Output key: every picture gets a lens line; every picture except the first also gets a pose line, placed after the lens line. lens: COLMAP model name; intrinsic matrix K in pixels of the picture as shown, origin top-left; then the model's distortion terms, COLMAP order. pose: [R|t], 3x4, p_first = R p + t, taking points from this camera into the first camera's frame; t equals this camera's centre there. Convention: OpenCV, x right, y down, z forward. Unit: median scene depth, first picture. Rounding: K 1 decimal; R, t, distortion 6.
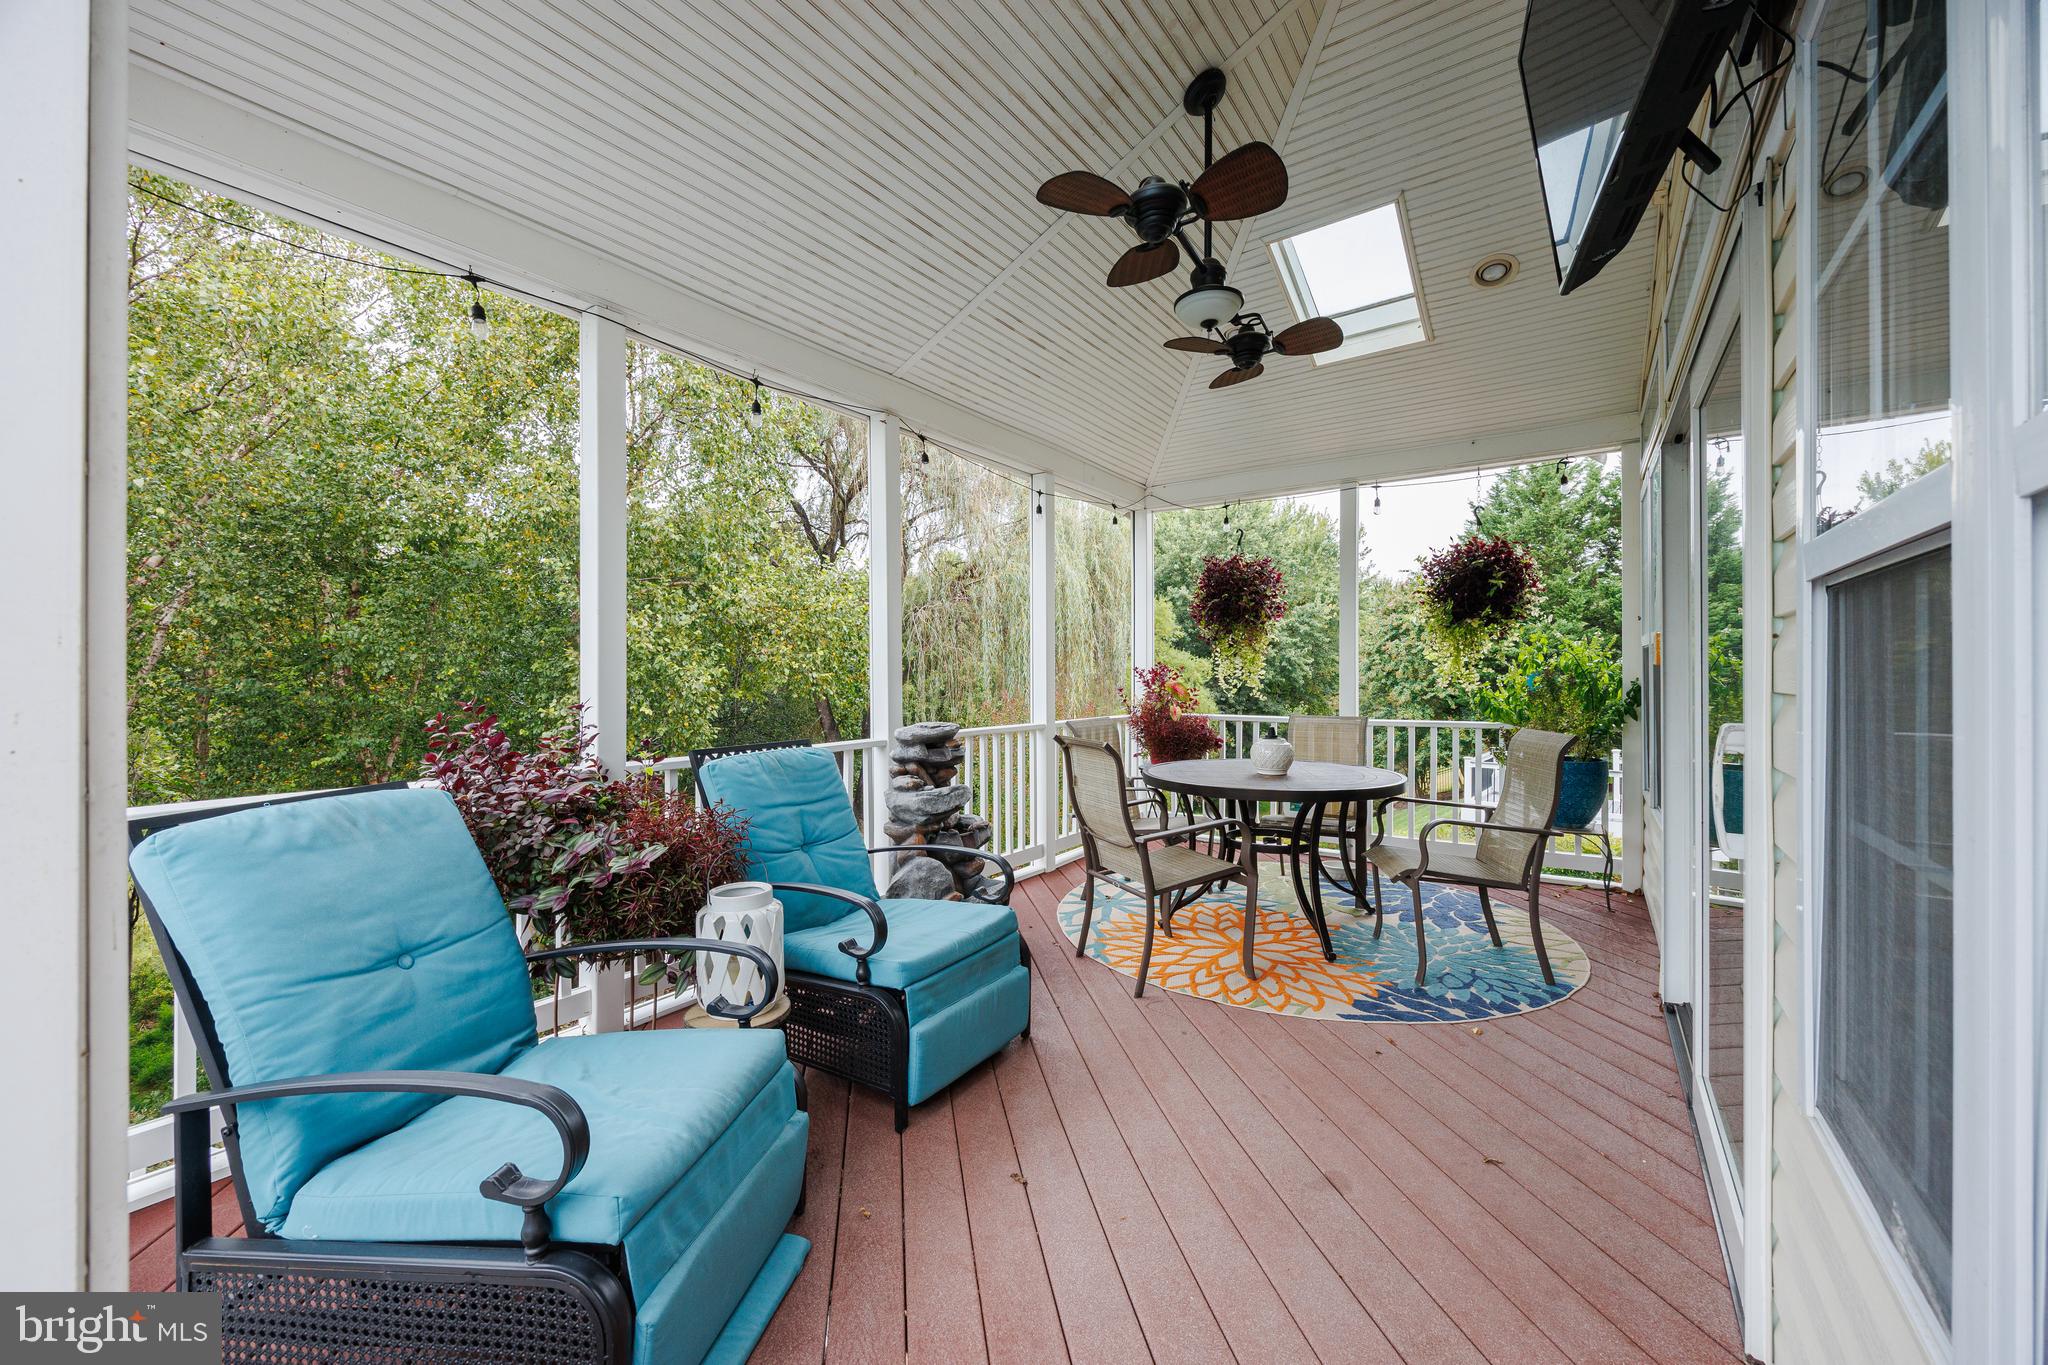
lens RADIAL K [[797.6, 0, 1015.9], [0, 797.6, 672.5], [0, 0, 1]] dist [-0.001038, -0.000218]
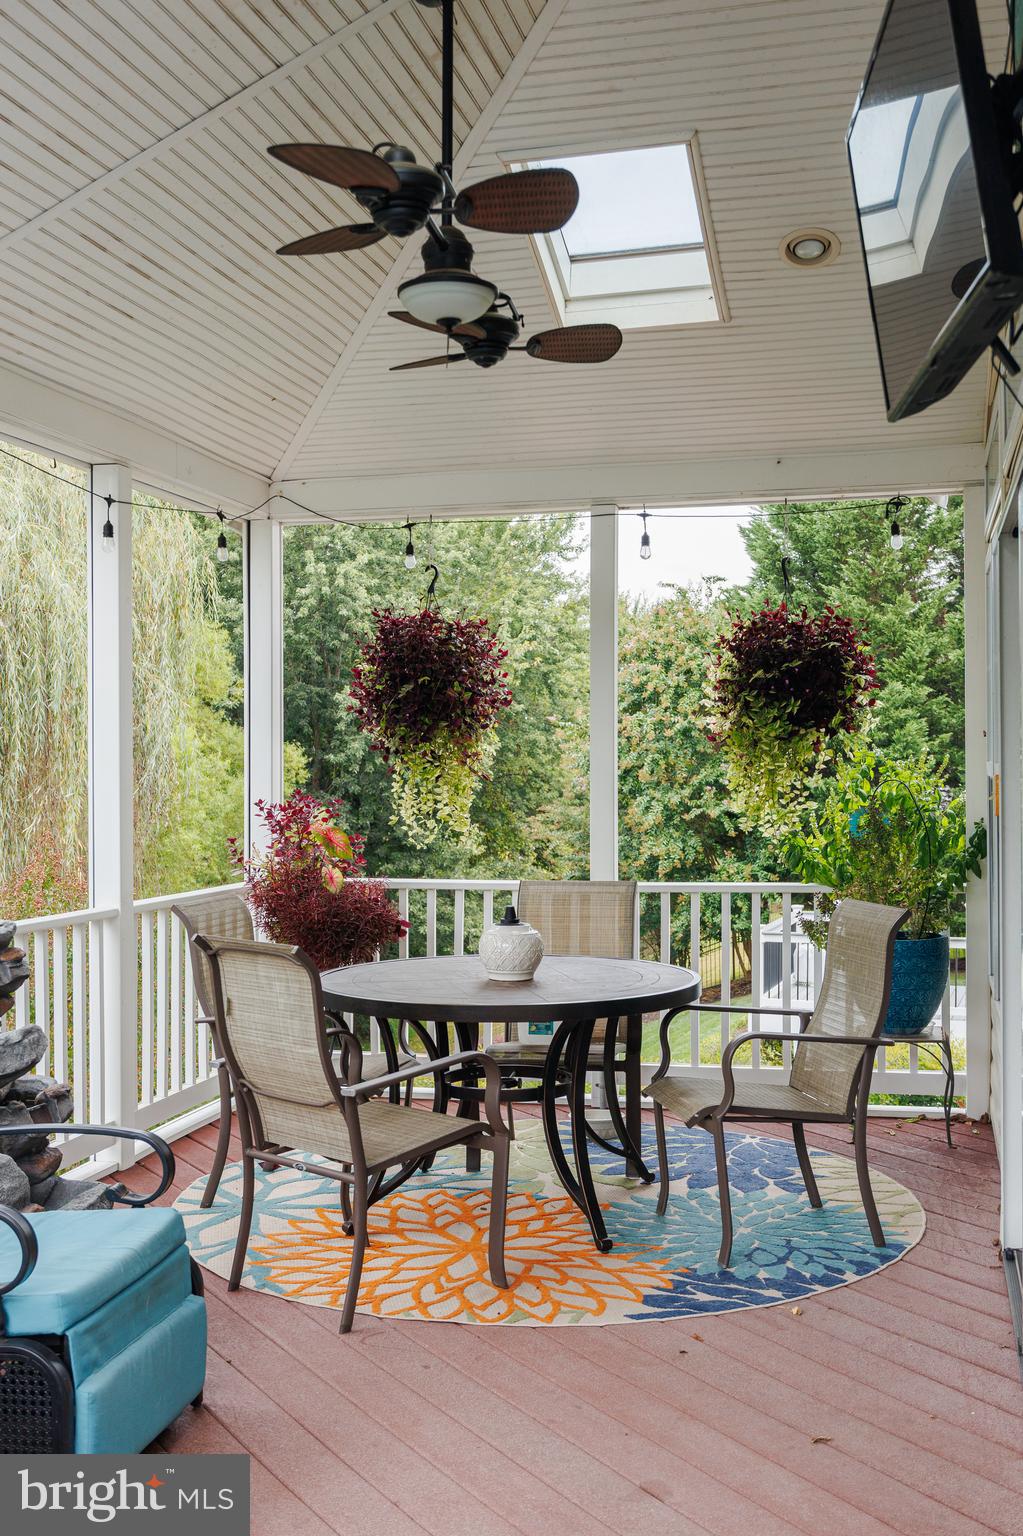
lens RADIAL K [[1670.2, 0, 515.0], [0, 1670.2, 769.0], [0, 0, 1]] dist [0.002875, 0.000000]
pose [[0.930135, -0.004296, 0.367193, -0.182861], [0.003144, 0.999988, 0.003736, -0.050845], [-0.367205, -0.002320, 0.930137, -0.273381]]
